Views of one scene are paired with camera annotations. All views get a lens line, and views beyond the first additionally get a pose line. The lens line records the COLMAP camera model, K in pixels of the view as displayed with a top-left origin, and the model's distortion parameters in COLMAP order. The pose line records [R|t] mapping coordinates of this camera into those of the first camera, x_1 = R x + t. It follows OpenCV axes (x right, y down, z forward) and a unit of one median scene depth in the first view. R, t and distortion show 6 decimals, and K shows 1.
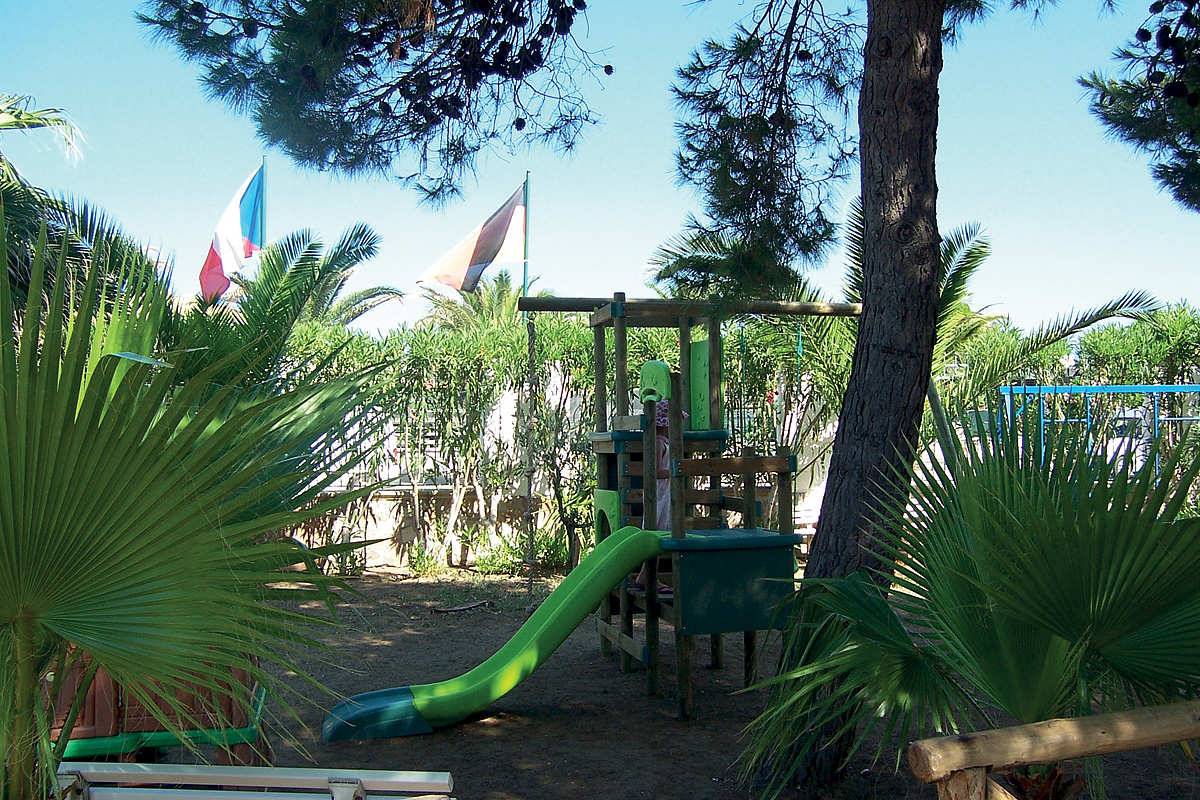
lens RADIAL K [[1318.0, 0, 600.7], [0, 1318.0, 375.3], [0, 0, 1]] dist [0.013081, 0.010482]
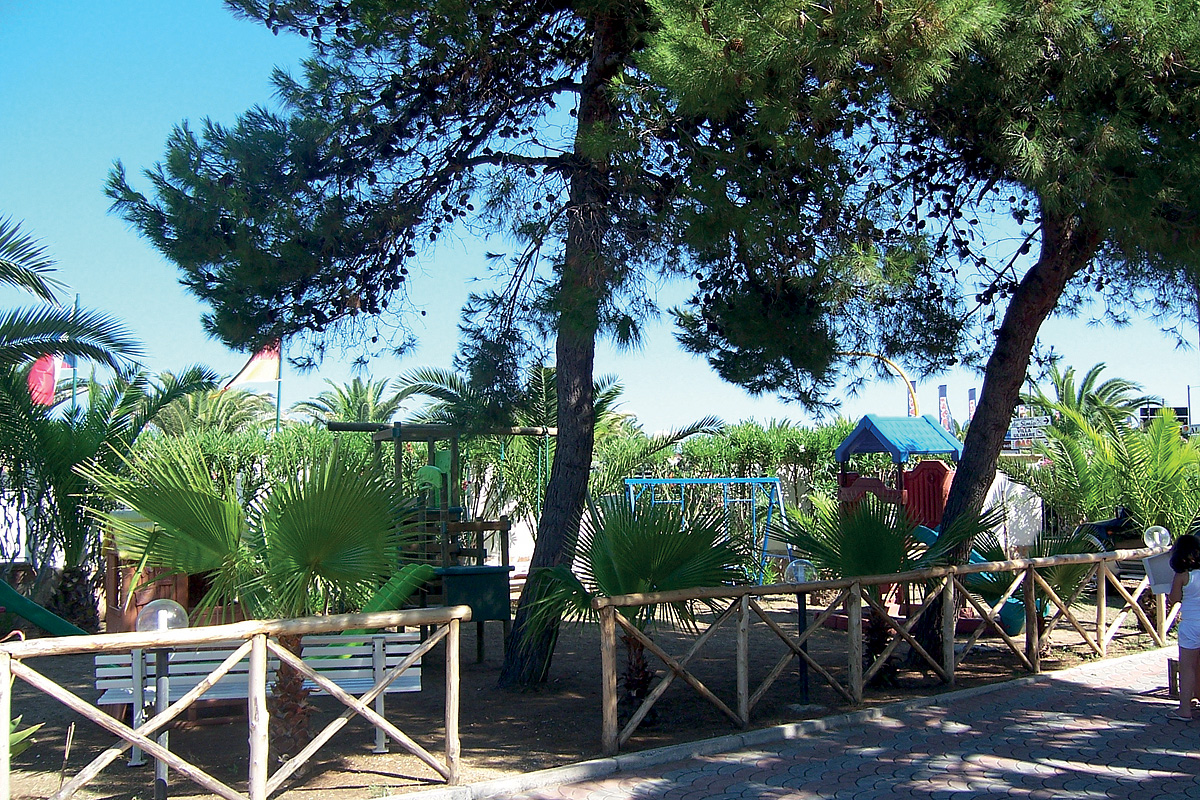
lens RADIAL K [[1318.0, 0, 600.7], [0, 1318.0, 375.3], [0, 0, 1]] dist [0.013081, 0.010482]
pose [[0.964696, 0.024676, 0.262209, -0.191949], [-0.008461, 0.997991, -0.062791, -0.022743], [-0.263232, 0.058356, 0.962966, -0.690422]]
